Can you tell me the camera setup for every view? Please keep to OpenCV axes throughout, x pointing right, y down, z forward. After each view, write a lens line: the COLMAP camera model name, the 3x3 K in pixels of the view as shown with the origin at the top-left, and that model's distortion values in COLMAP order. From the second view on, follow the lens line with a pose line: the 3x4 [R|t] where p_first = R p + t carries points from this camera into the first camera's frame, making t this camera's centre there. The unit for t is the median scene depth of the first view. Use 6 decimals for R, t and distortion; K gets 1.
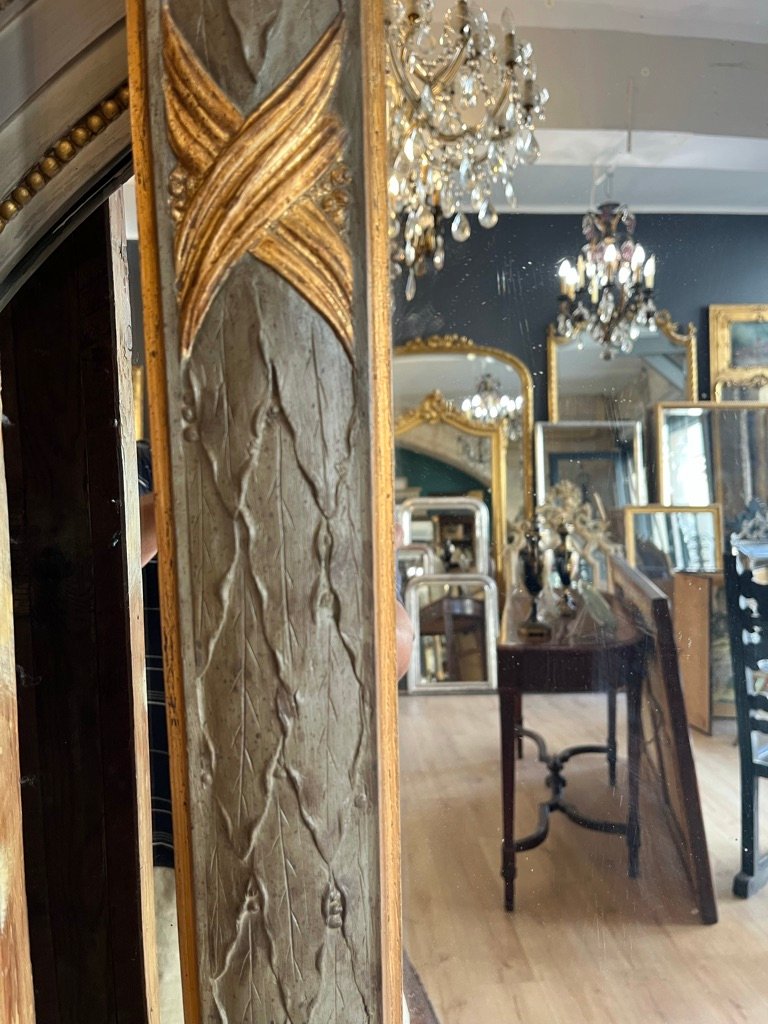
lens RADIAL K [[794.0, 0, 384.0], [0, 794.0, 512.0], [0, 0, 1]] dist [0.009027, -0.002267]
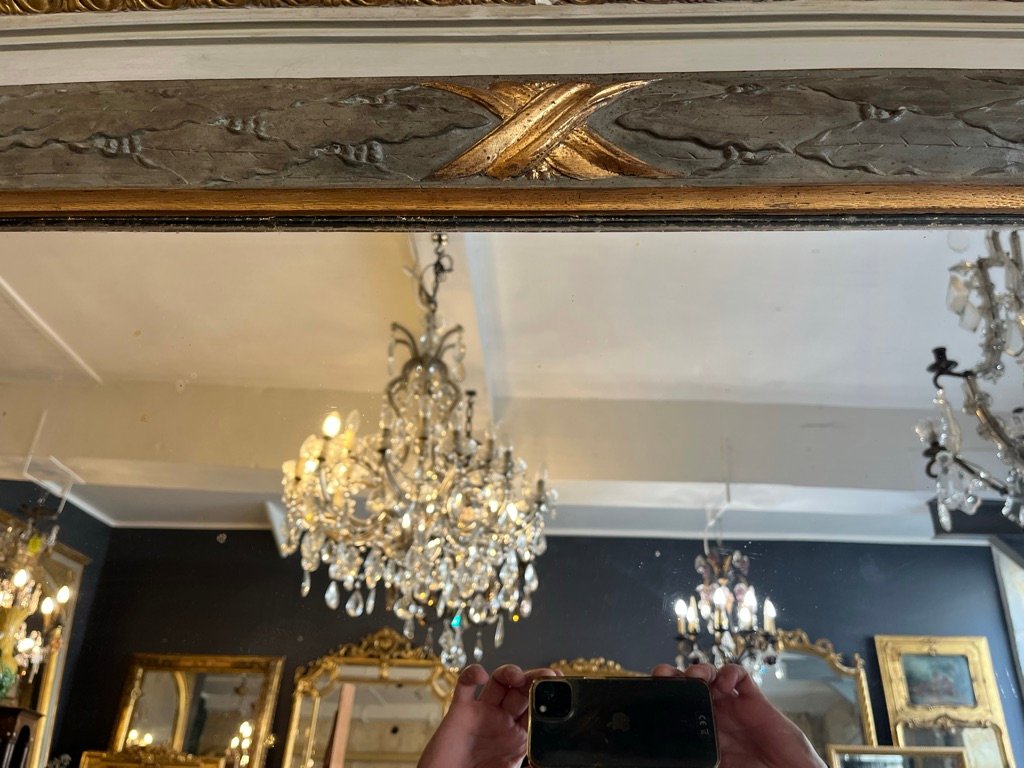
lens RADIAL K [[784.9, 0, 517.2], [0, 784.9, 382.3], [0, 0, 1]] dist [0.068767, -0.118177]
pose [[0.993364, -0.004260, -0.114933, 0.137768], [-0.052179, 0.873858, -0.483374, -0.063906], [0.102494, 0.486163, 0.867837, -0.010772]]
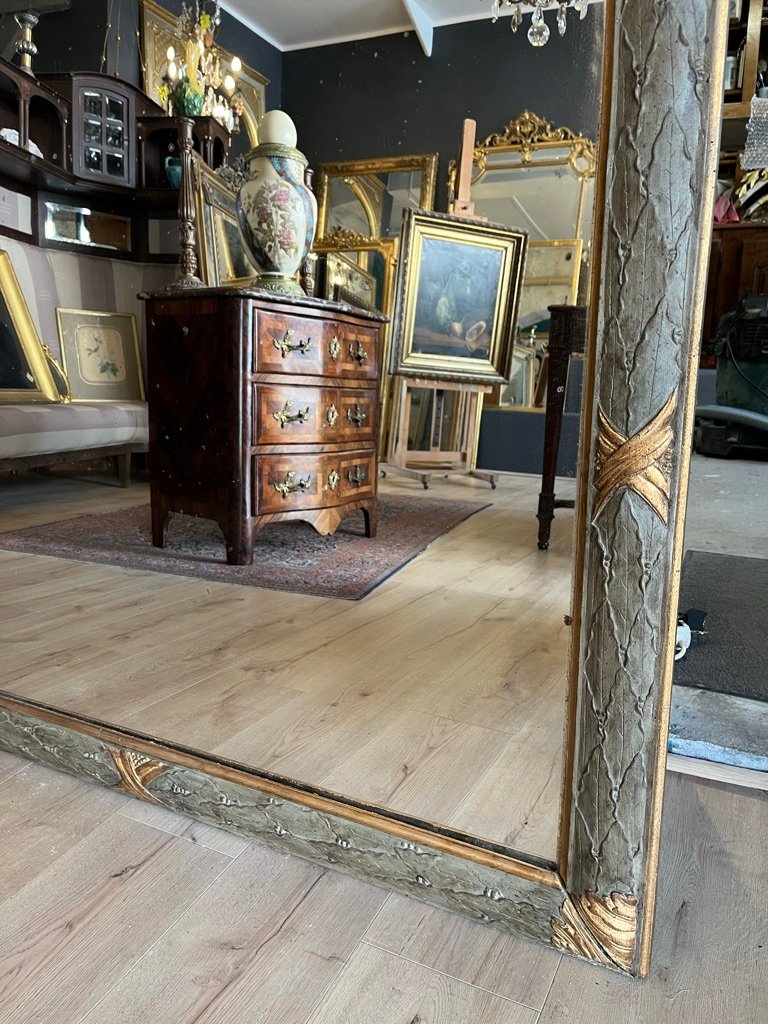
lens RADIAL K [[779.1, 0, 381.5], [0, 779.1, 518.0], [0, 0, 1]] dist [0.048985, -0.057665]
pose [[0.863820, 0.136033, -0.485088, 0.314793], [-0.077827, 0.987330, 0.138287, 0.203698], [0.497754, -0.081702, 0.863462, -0.052844]]
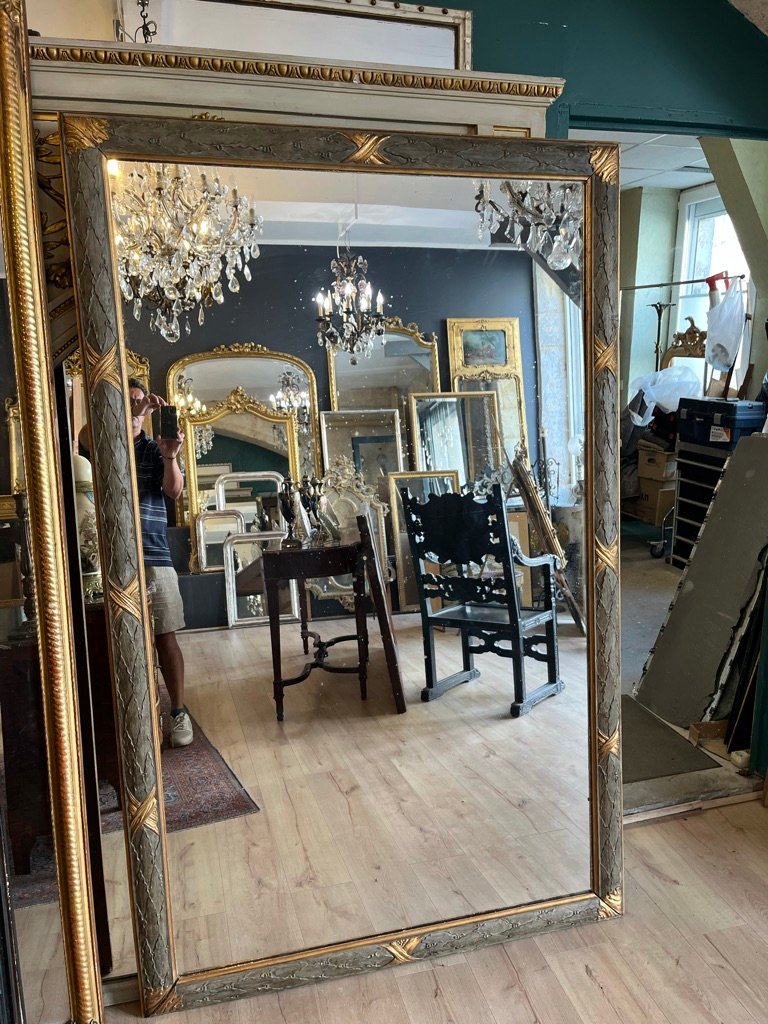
lens RADIAL K [[773.9, 0, 380.9], [0, 773.9, 512.1], [0, 0, 1]] dist [0.057154, -0.079225]
pose [[0.979234, -0.049584, 0.196574, 0.046045], [0.046855, 0.998730, 0.018510, 0.045599], [-0.197242, -0.008915, 0.980314, -0.348930]]
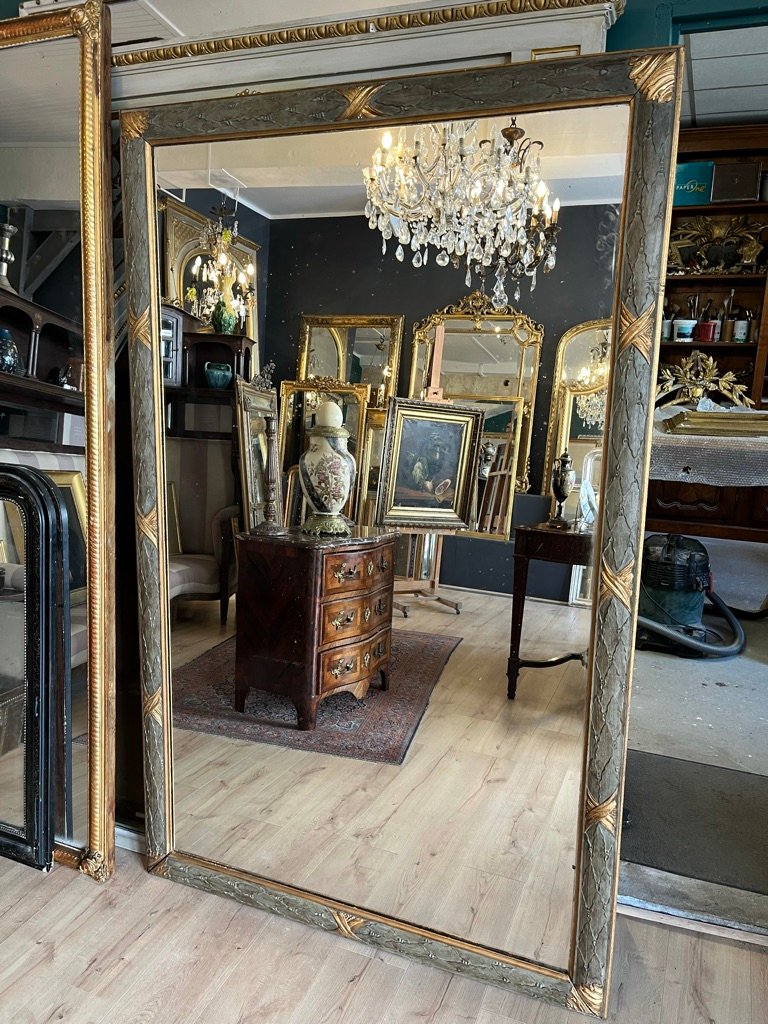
lens RADIAL K [[772.9, 0, 378.3], [0, 772.9, 518.5], [0, 0, 1]] dist [0.076281, -0.104856]
pose [[0.902038, 0.116986, -0.415503, 0.326598], [-0.091348, 0.992509, 0.081132, 0.035969], [0.421881, -0.035229, 0.905966, -0.301699]]
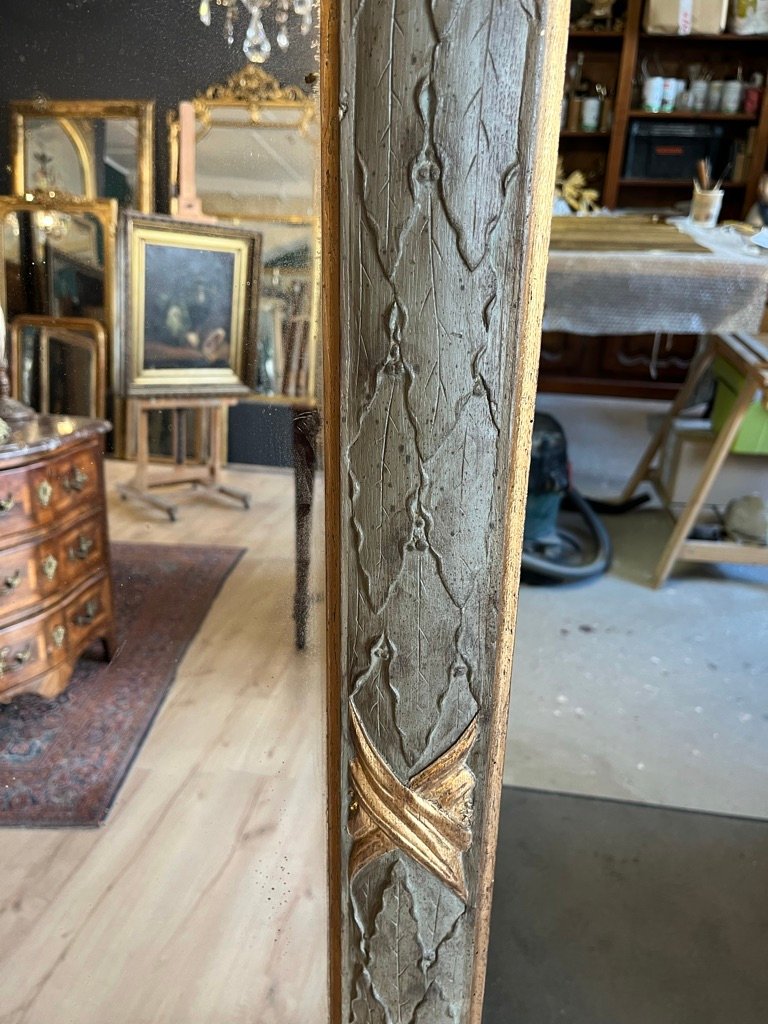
lens RADIAL K [[796.0, 0, 363.7], [0, 796.0, 510.7], [0, 0, 1]] dist [0.046759, -0.064305]
pose [[0.970813, 0.114827, -0.210562, 0.287426], [-0.062107, 0.968353, 0.241732, 0.030714], [0.231655, -0.221600, 0.947222, 0.010884]]
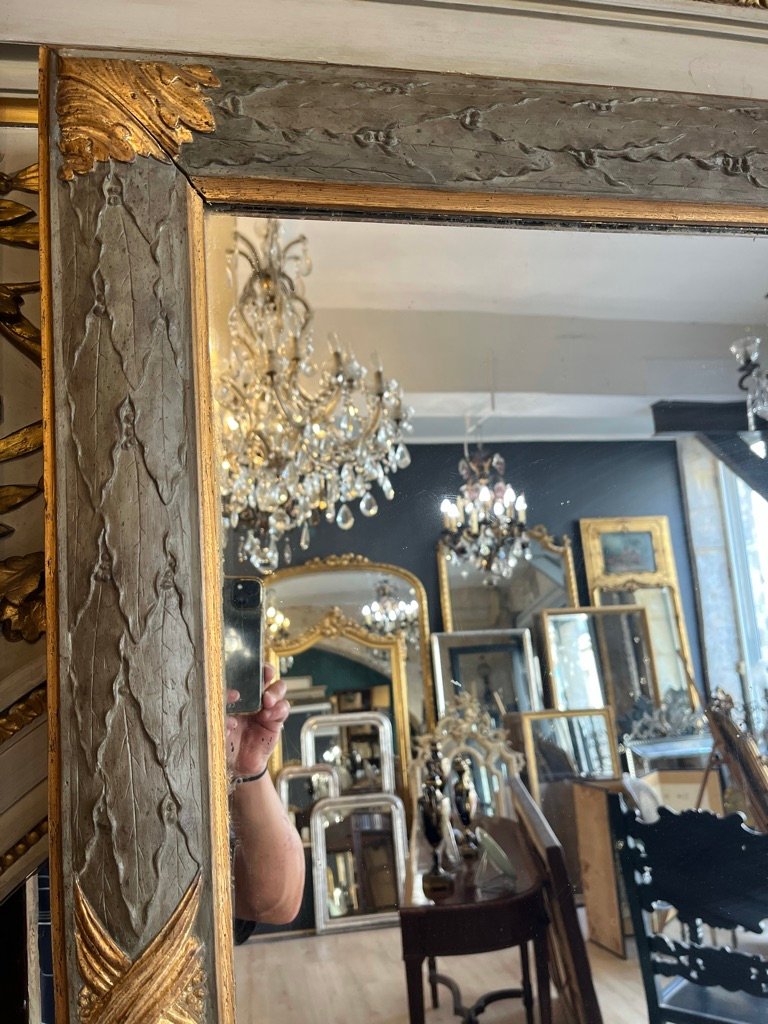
lens RADIAL K [[784.9, 0, 385.2], [0, 784.9, 514.7], [0, 0, 1]] dist [0.068767, -0.118177]
pose [[0.991982, -0.025312, 0.123821, 0.008249], [0.051920, 0.974863, -0.216671, -0.060924], [-0.115224, 0.221362, 0.968361, -0.041695]]
